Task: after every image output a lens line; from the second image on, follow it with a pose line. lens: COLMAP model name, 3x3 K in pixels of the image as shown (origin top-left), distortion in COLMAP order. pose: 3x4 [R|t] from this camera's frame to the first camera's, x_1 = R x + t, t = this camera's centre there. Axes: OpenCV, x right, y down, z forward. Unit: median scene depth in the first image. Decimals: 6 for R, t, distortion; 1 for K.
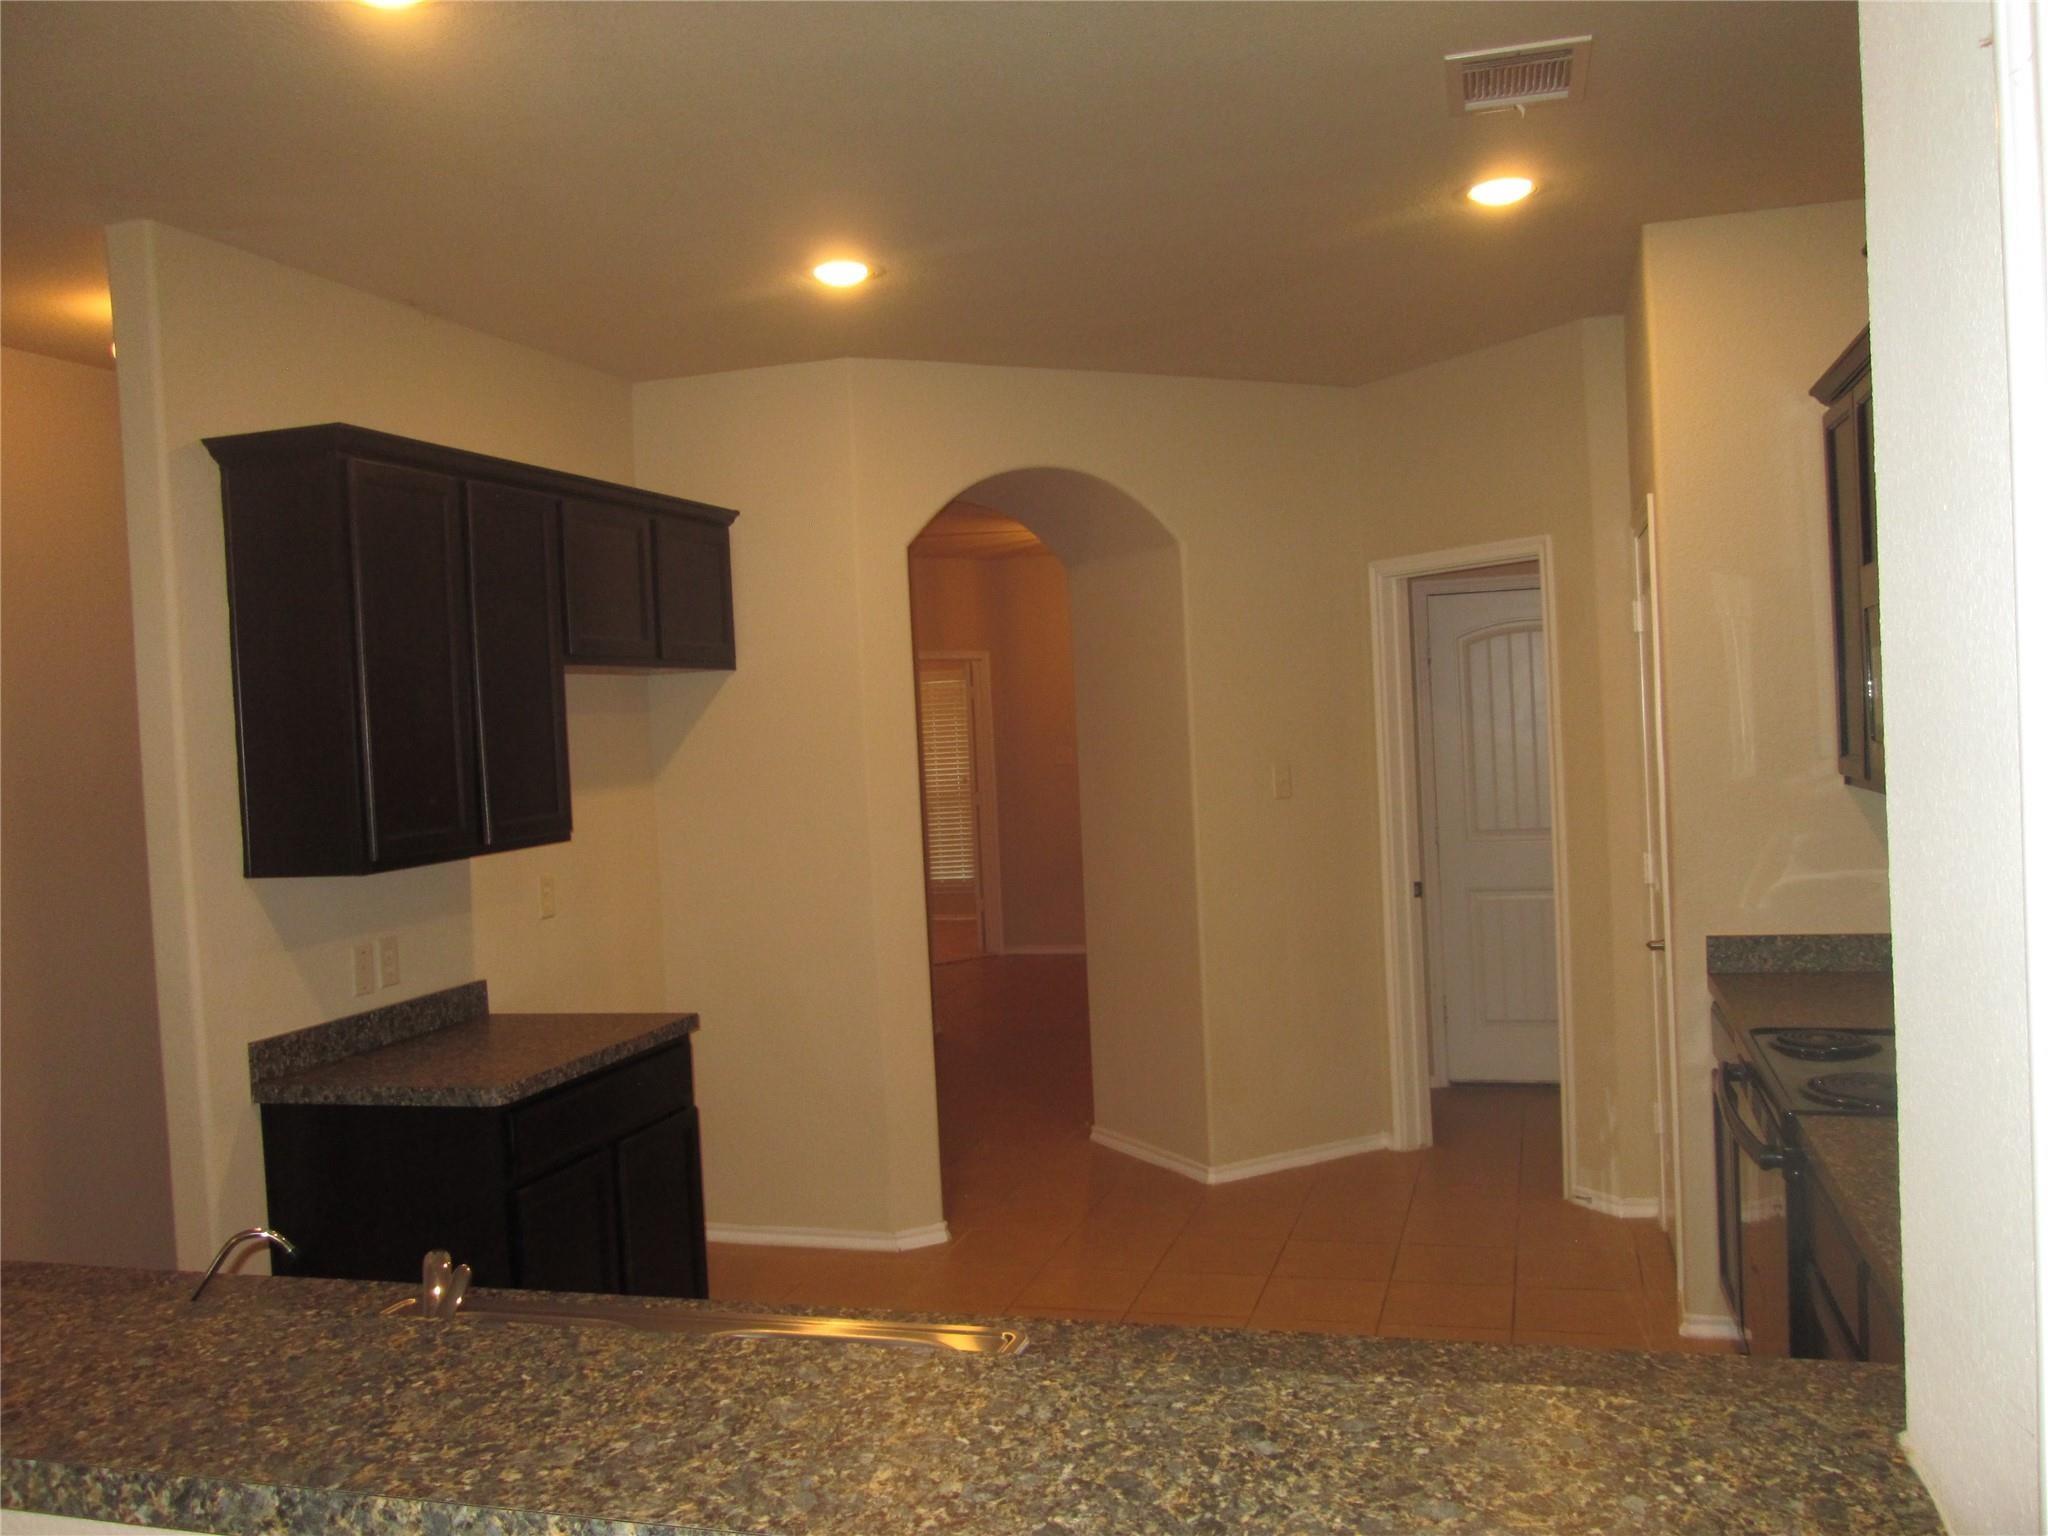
lens RADIAL K [[1836.4, 0, 1024.0], [0, 1836.4, 768.0], [0, 0, 1]] dist [0.031286, -0.087090]
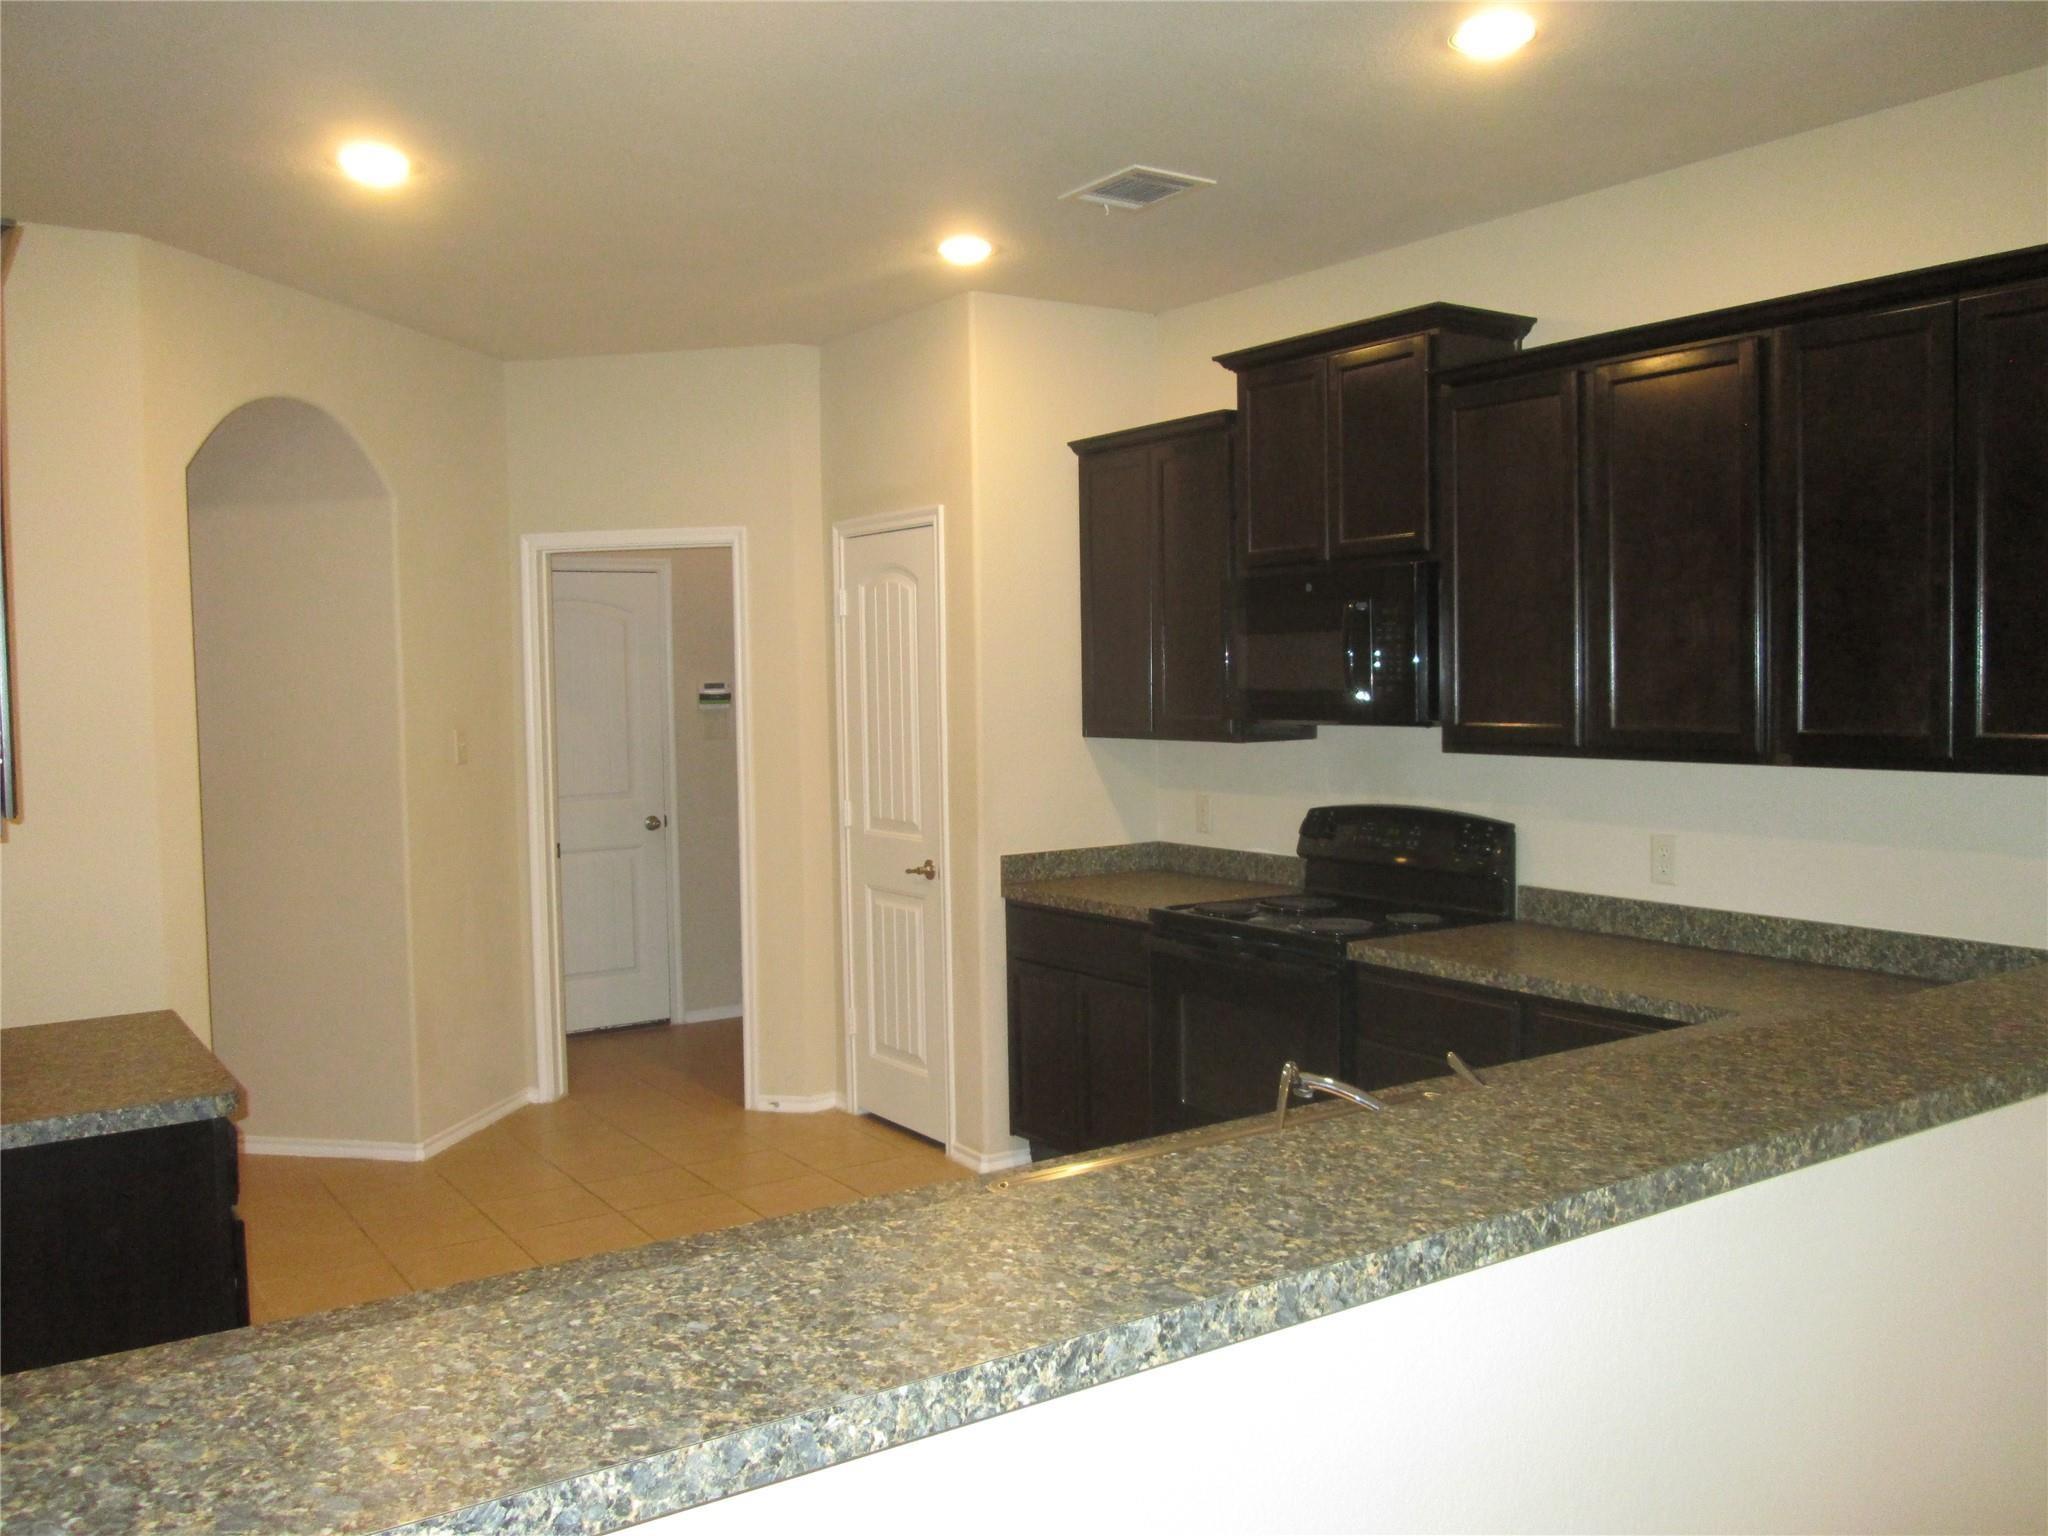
lens RADIAL K [[1673.2, 0, 1024.0], [0, 1673.2, 768.0], [0, 0, 1]] dist [-0.064180, 0.080710]
pose [[0.634554, -0.007162, 0.772845, -0.598029], [0.013304, 0.999910, -0.001657, 0.028172], [-0.772764, 0.011333, 0.634592, 0.202031]]
